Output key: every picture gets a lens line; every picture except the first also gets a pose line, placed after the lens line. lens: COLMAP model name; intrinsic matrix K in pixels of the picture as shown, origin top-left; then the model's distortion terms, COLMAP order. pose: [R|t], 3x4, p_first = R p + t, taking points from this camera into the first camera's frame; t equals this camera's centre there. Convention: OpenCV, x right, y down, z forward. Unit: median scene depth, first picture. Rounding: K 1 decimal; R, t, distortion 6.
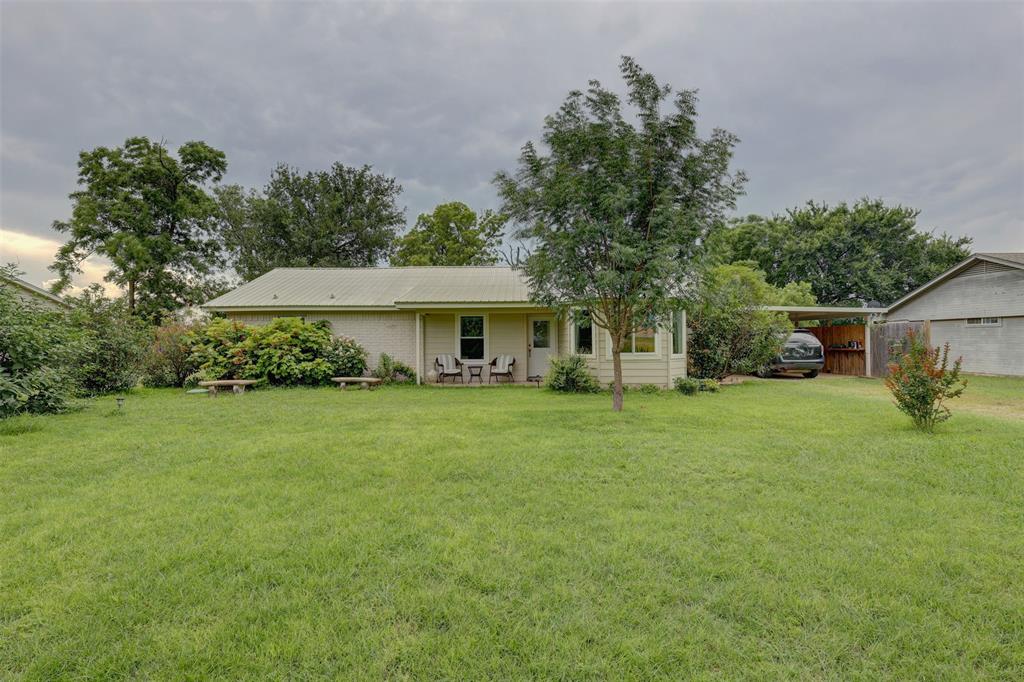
lens RADIAL K [[464.7, 0, 510.2], [0, 464.7, 340.8], [0, 0, 1]] dist [0.001490, 0.000455]
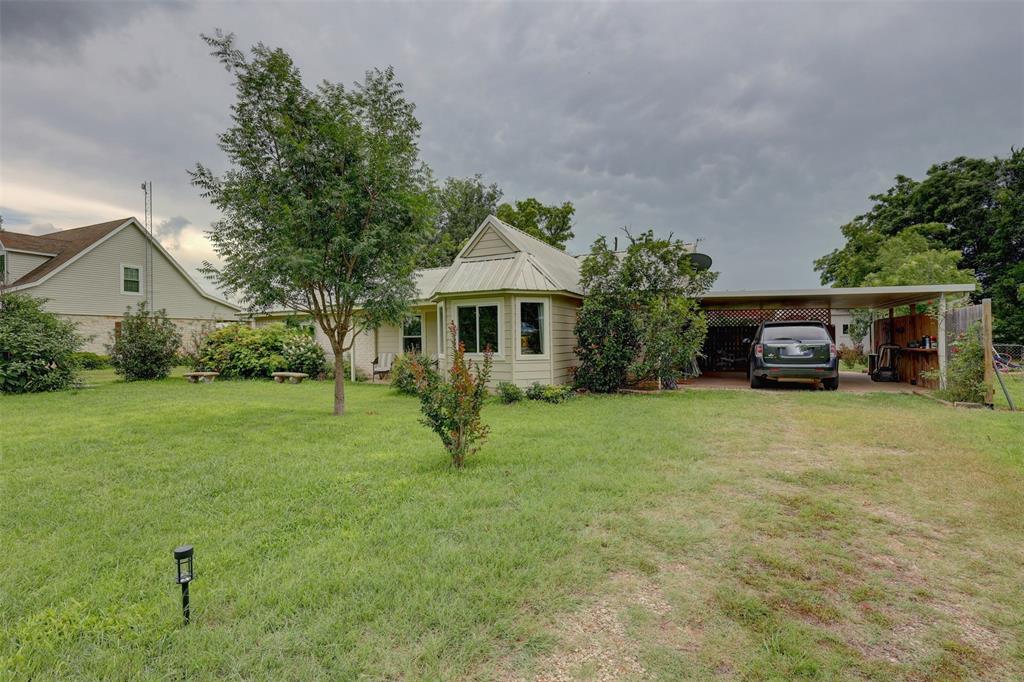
lens RADIAL K [[464.7, 0, 510.2], [0, 464.7, 340.8], [0, 0, 1]] dist [0.001490, 0.000455]
pose [[0.901191, -0.002653, -0.433415, 0.621393], [0.005709, 0.999967, 0.005749, -0.000449], [0.433385, -0.007656, 0.901176, 0.215904]]
